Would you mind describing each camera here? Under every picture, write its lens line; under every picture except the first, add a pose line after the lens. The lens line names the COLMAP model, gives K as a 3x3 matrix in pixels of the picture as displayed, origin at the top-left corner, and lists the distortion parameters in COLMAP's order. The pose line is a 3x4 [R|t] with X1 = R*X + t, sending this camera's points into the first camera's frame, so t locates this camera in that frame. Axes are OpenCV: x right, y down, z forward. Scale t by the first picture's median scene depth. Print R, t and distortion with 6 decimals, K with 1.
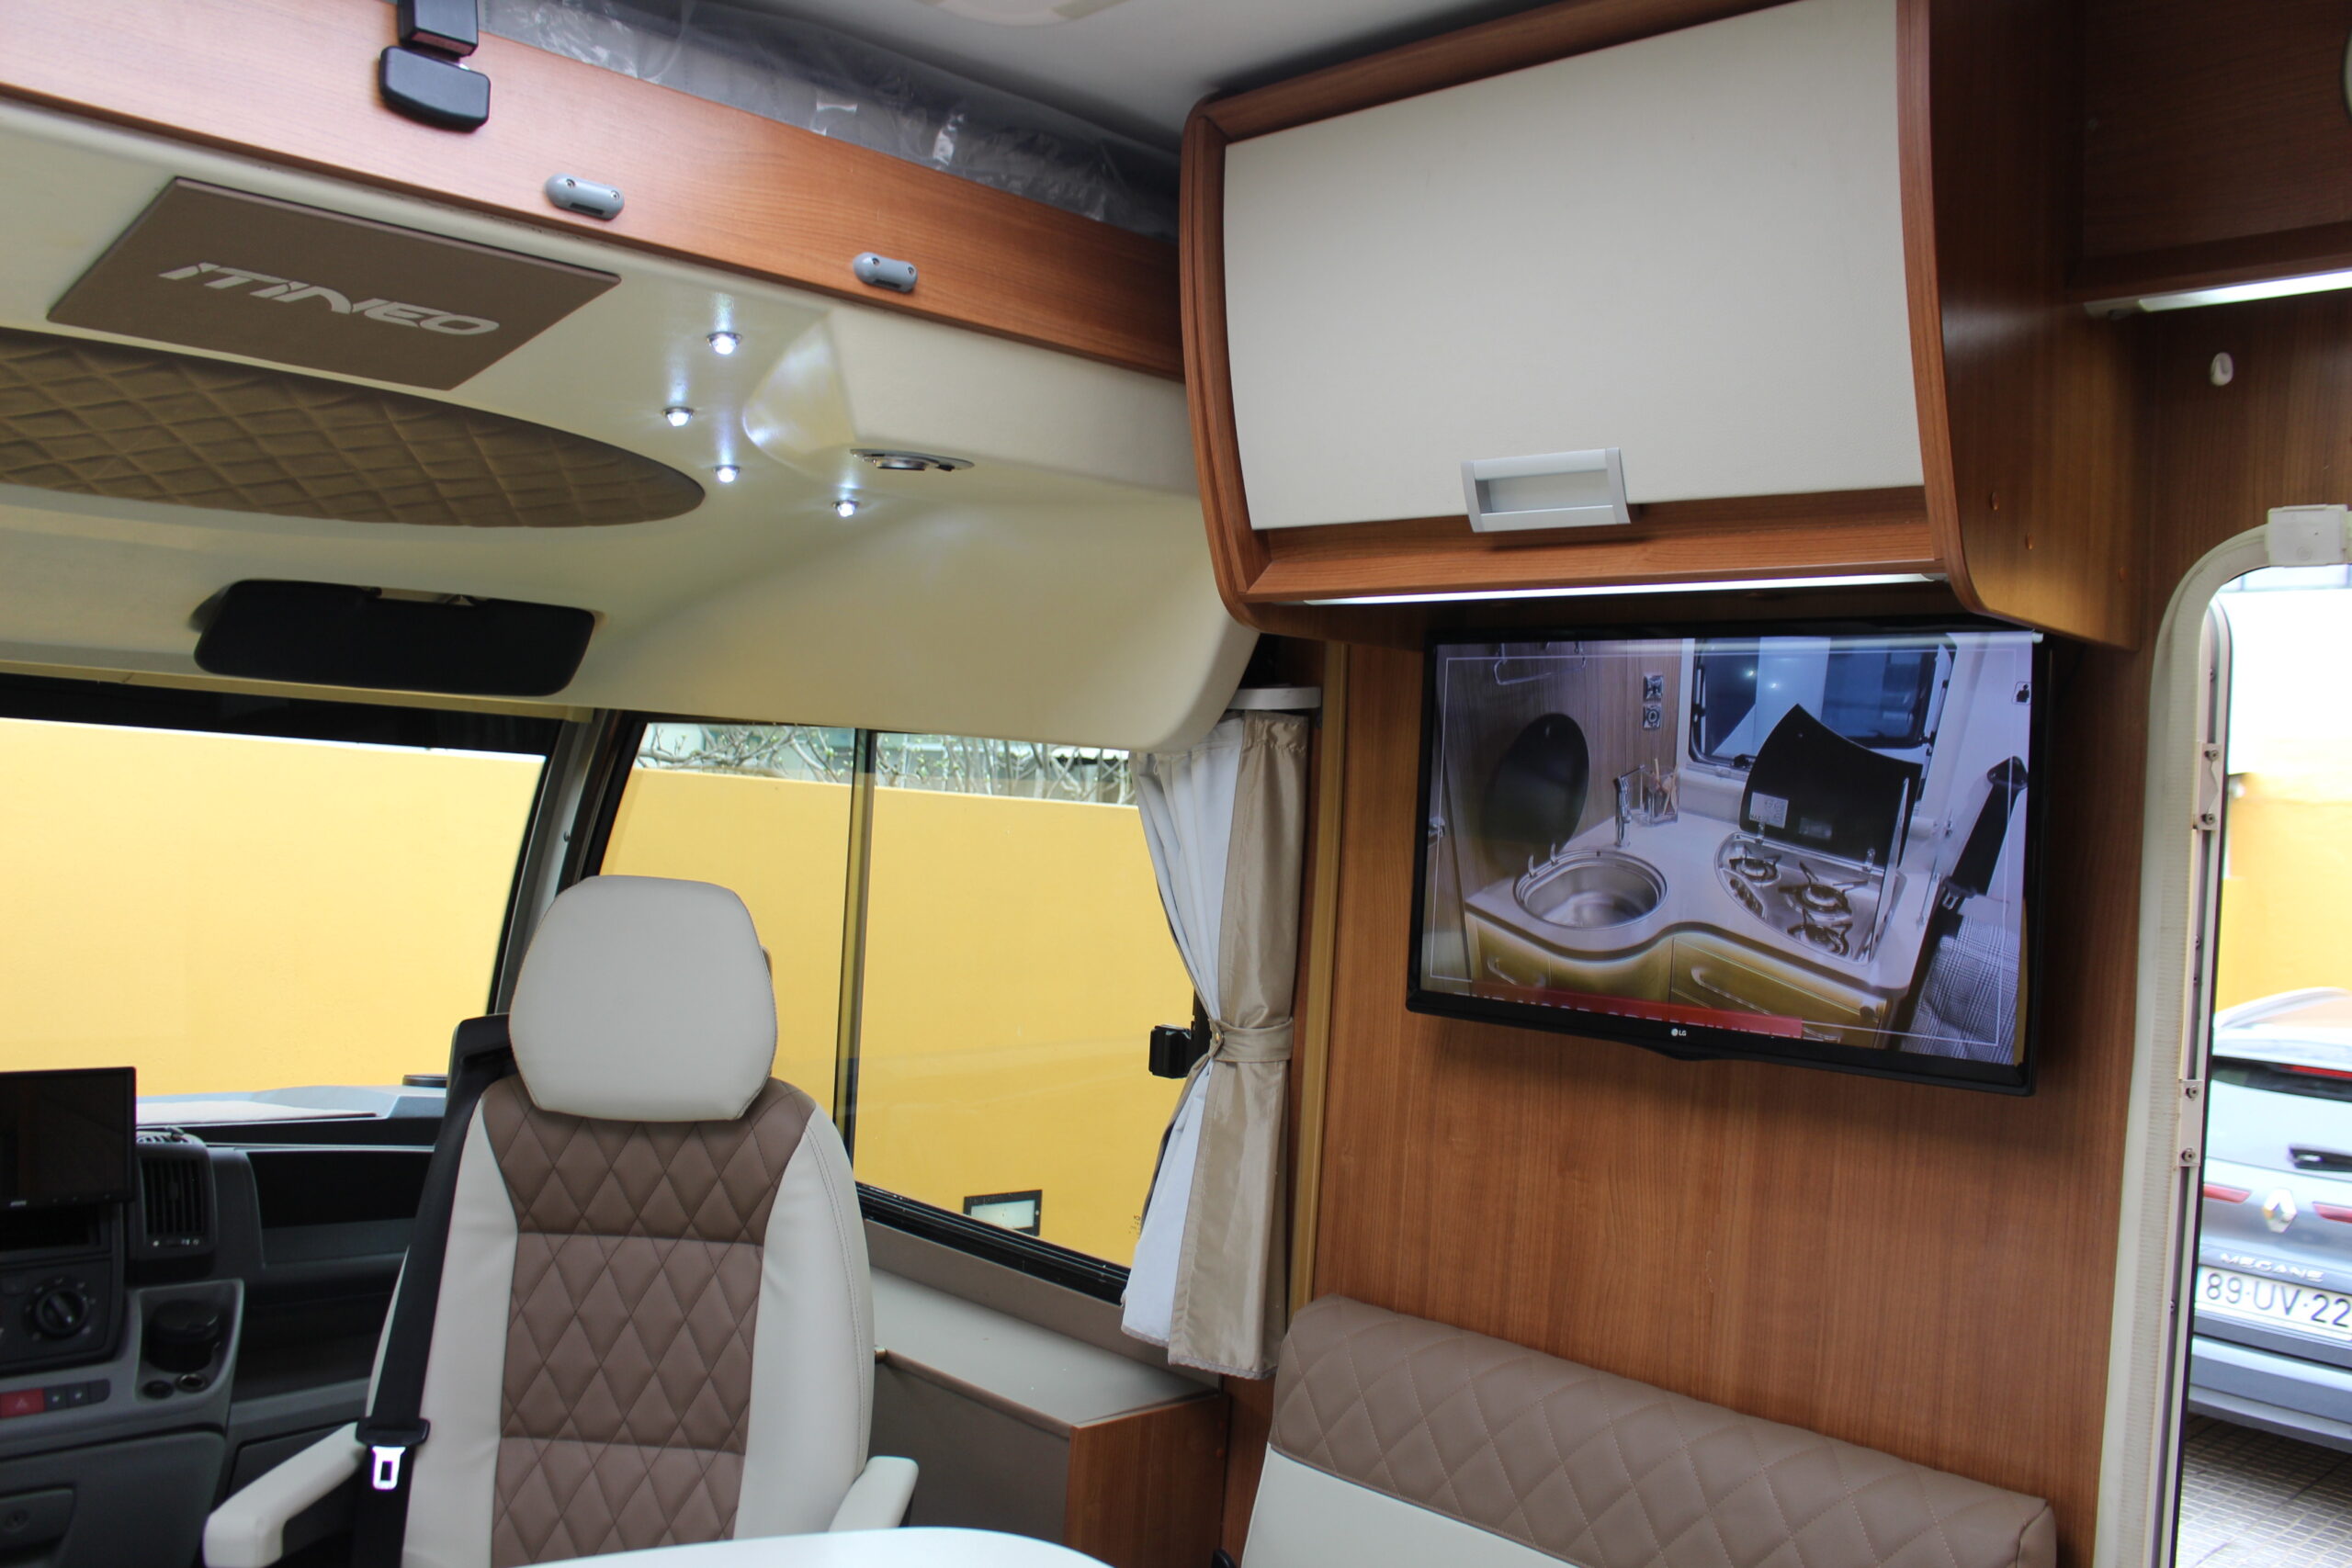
lens RADIAL K [[1922.6, 0, 1176.0], [0, 1922.6, 784.0], [0, 0, 1]] dist [-0.151564, 0.117324]
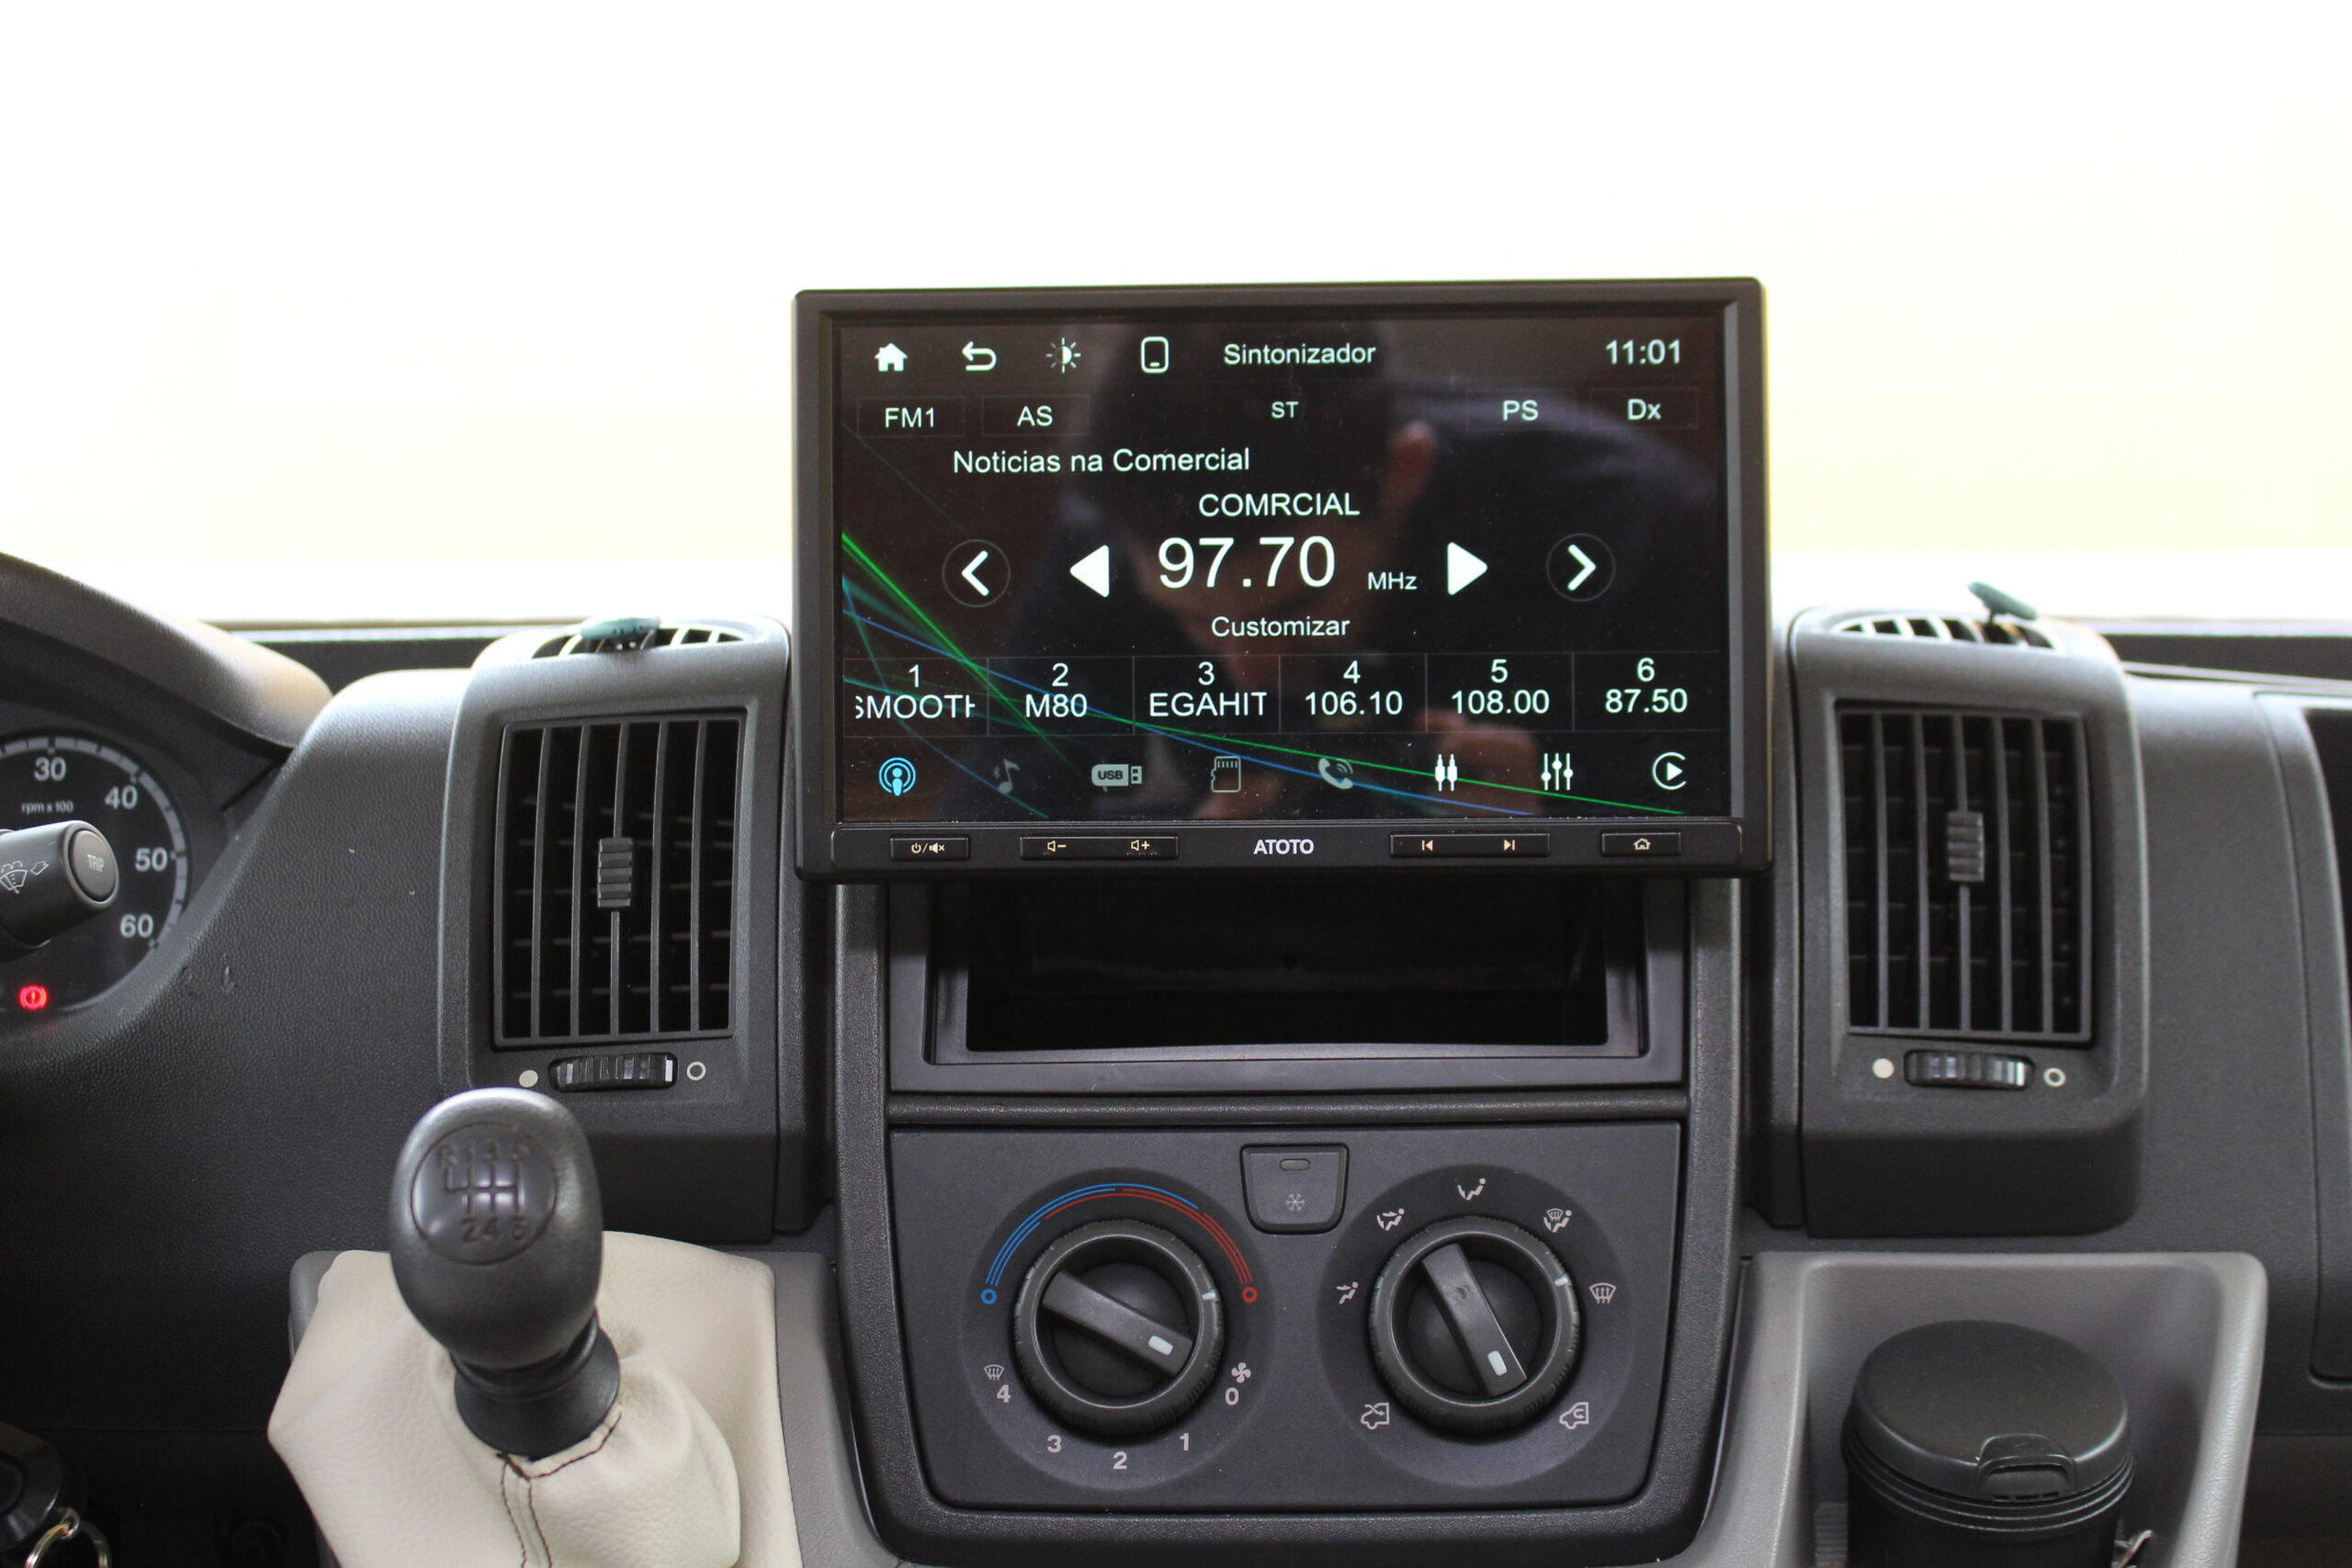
lens RADIAL K [[3875.4, 0, 1176.0], [0, 3875.4, 784.0], [0, 0, 1]] dist [-0.030049, 0.100226]
pose [[0.686534, 0.060549, -0.724572, -0.299668], [0.064839, 0.987458, 0.143952, 0.156176], [0.724201, -0.145808, 0.673998, 0.691843]]
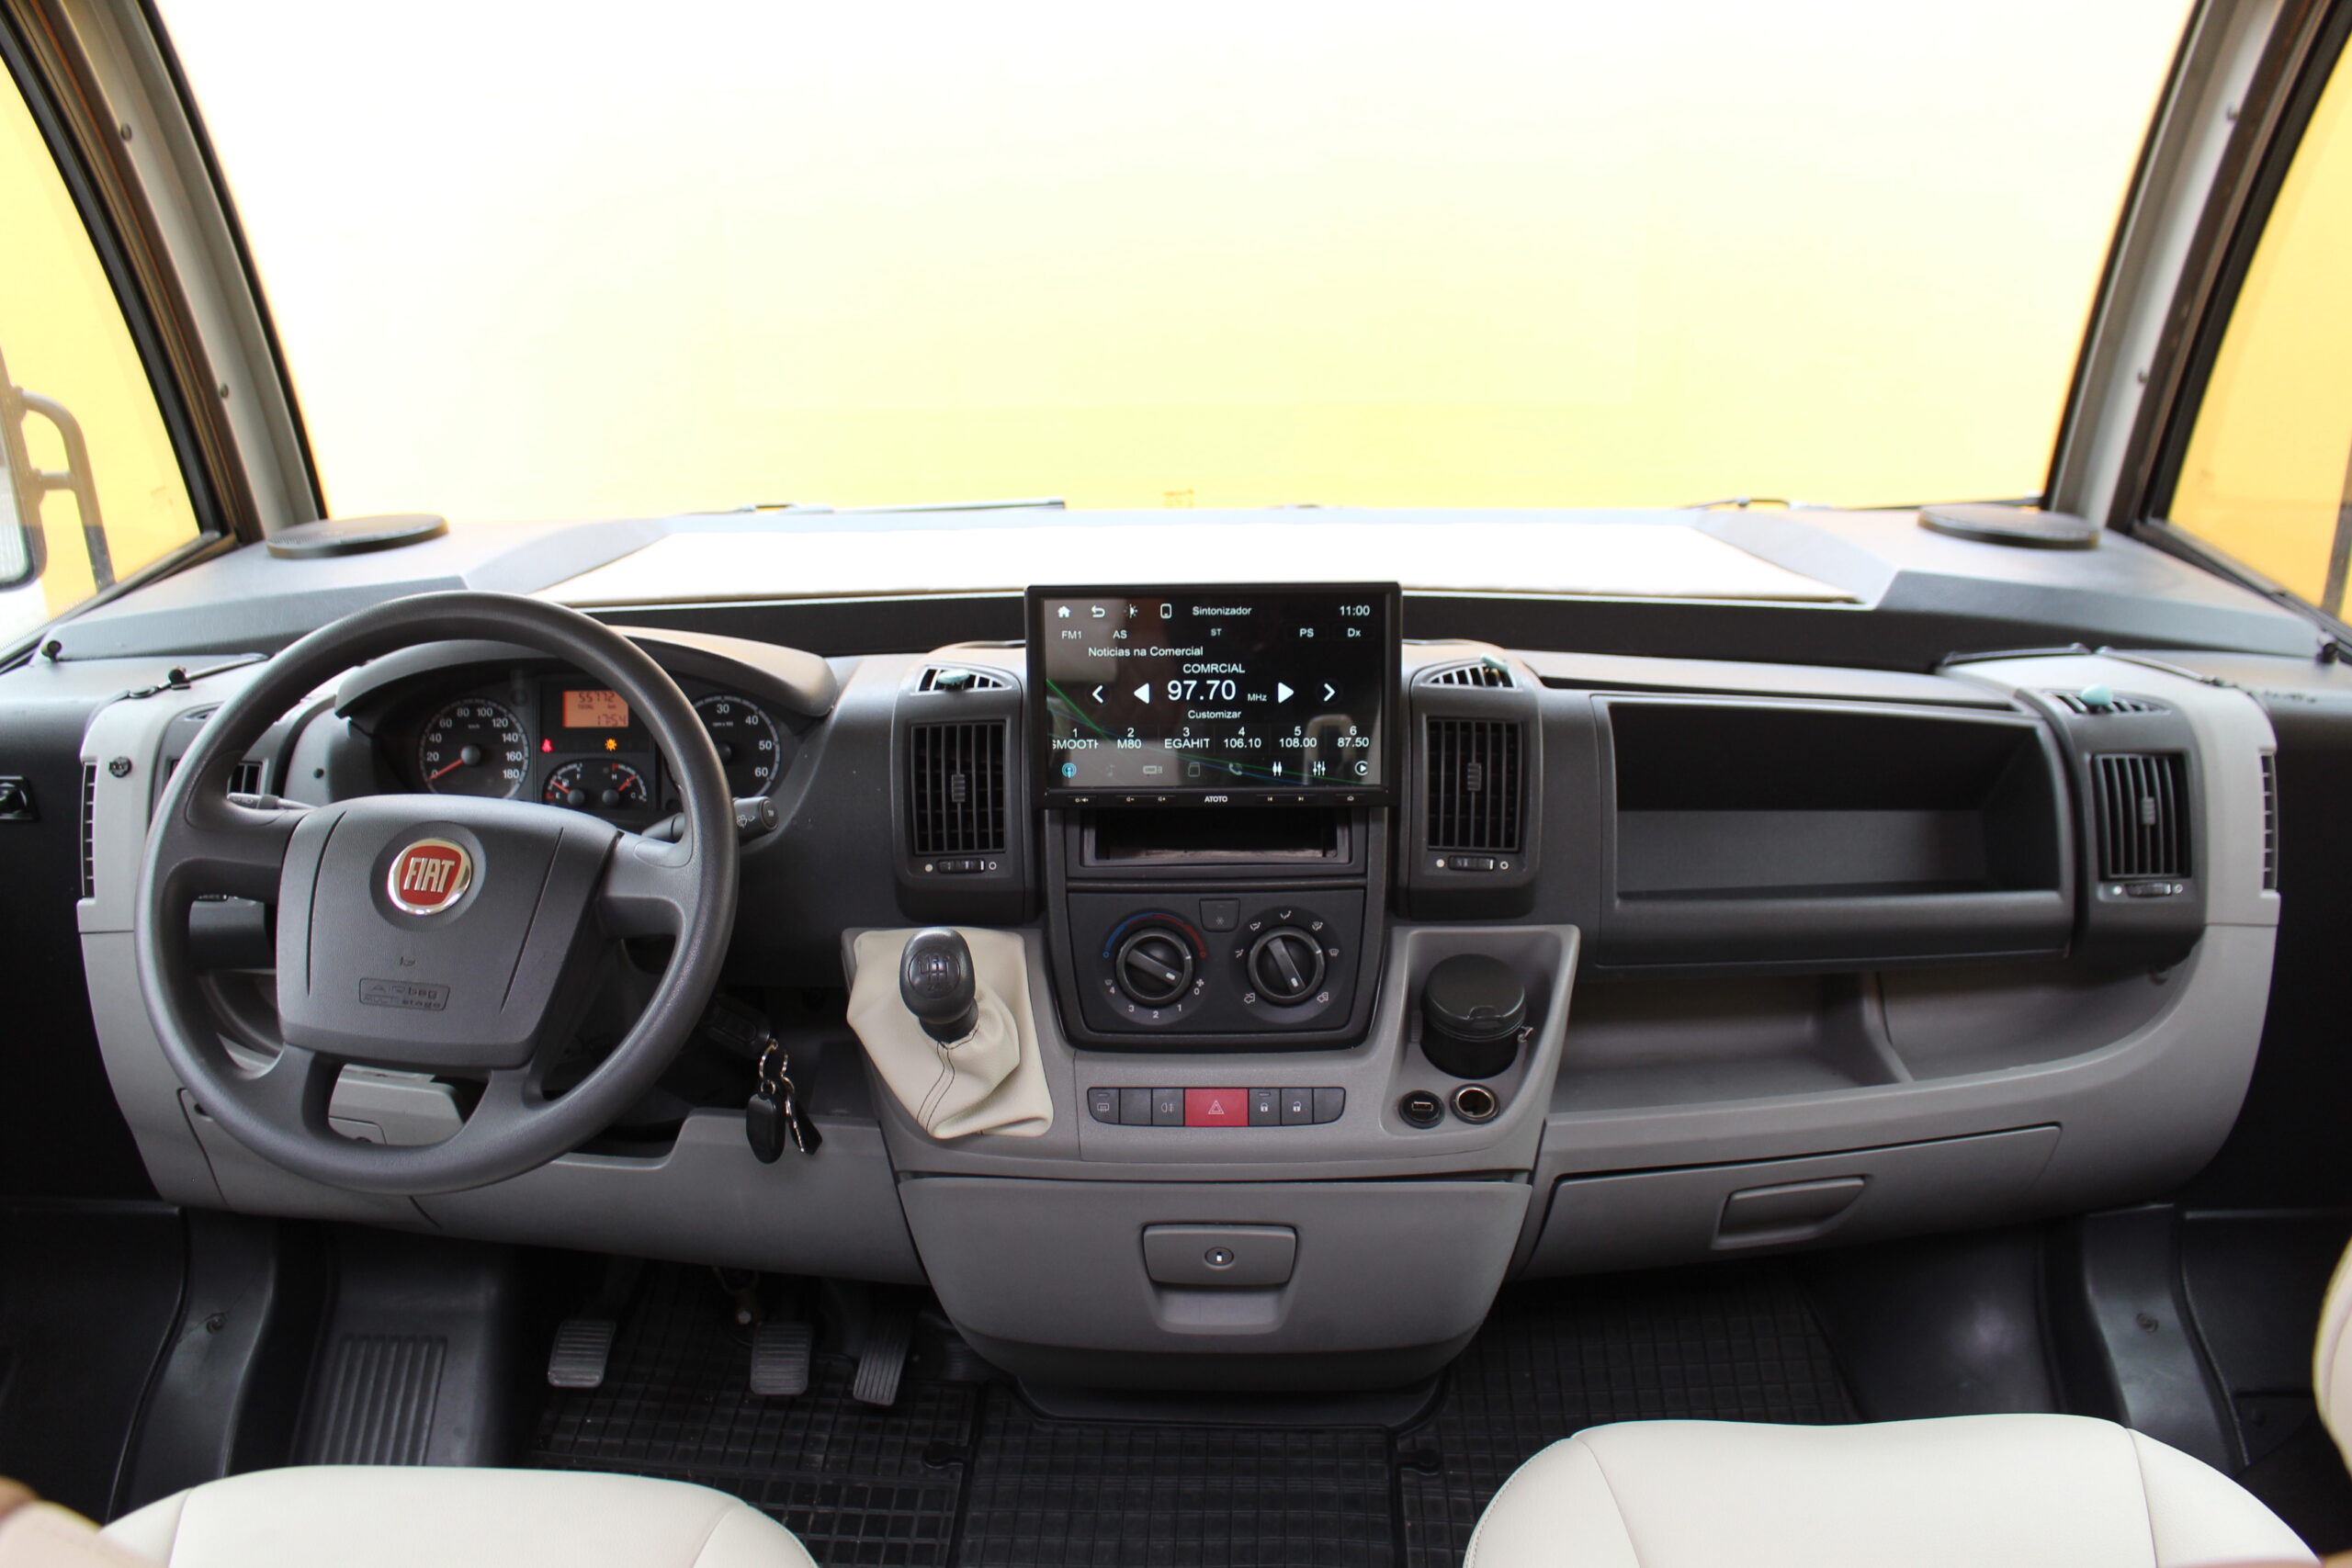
lens RADIAL K [[1922.6, 0, 1176.0], [0, 1922.6, 784.0], [0, 0, 1]] dist [-0.151564, 0.117324]
pose [[0.701011, 0.218469, -0.678863, -0.214073], [0.066999, 0.927536, 0.367680, -0.013514], [0.709997, -0.303231, 0.635575, 0.609527]]
